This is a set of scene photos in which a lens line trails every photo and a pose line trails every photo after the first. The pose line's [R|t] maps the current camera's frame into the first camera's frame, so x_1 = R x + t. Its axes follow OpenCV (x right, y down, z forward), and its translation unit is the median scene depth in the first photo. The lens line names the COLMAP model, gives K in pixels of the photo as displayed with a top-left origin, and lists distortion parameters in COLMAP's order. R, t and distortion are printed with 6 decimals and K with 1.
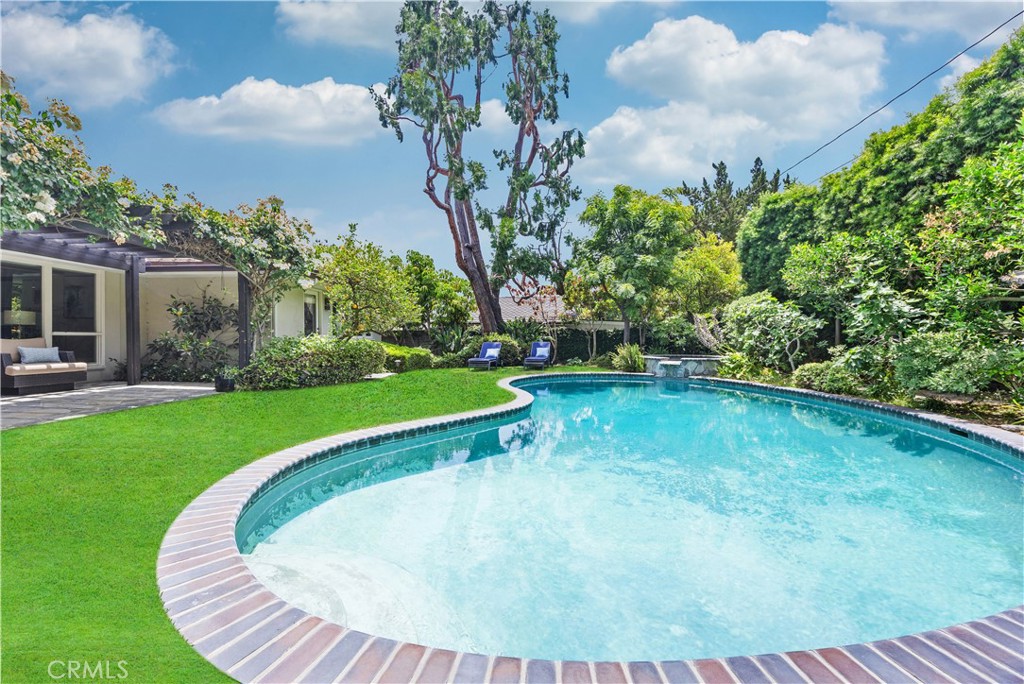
lens RADIAL K [[401.3, 0, 510.8], [0, 401.3, 340.2], [0, 0, 1]] dist [0.000660, 0.000184]
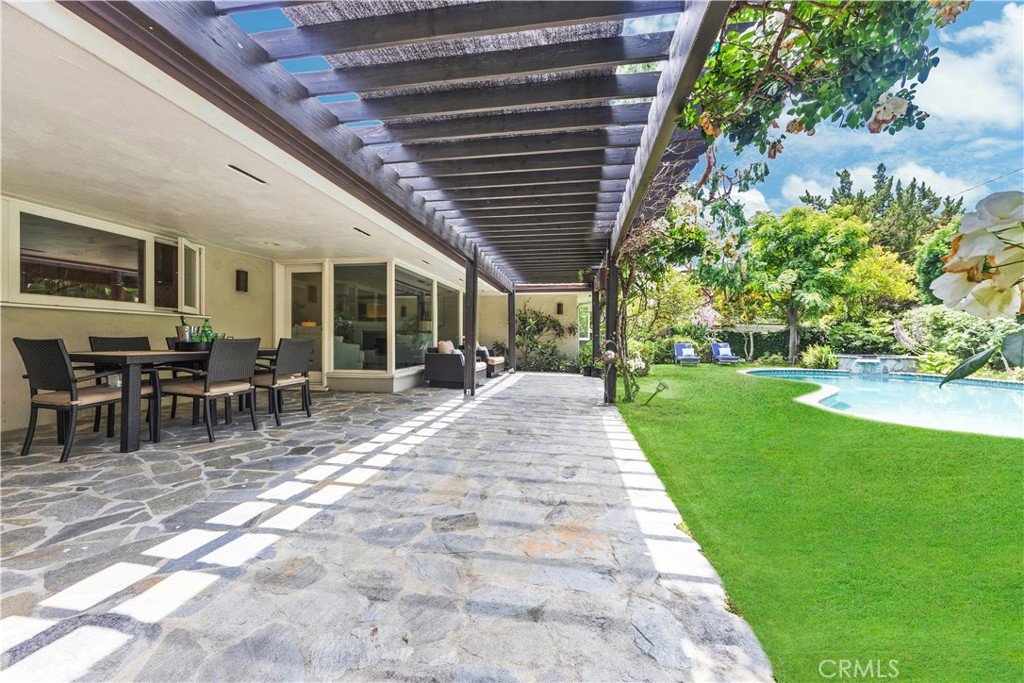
lens RADIAL K [[401.3, 0, 511.1], [0, 401.3, 339.4], [0, 0, 1]] dist [0.000660, 0.000184]
pose [[0.994556, 0.002634, -0.104170, -0.441356], [-0.002962, 0.999991, -0.002996, -0.000365], [0.104161, 0.003288, 0.994555, -0.238550]]
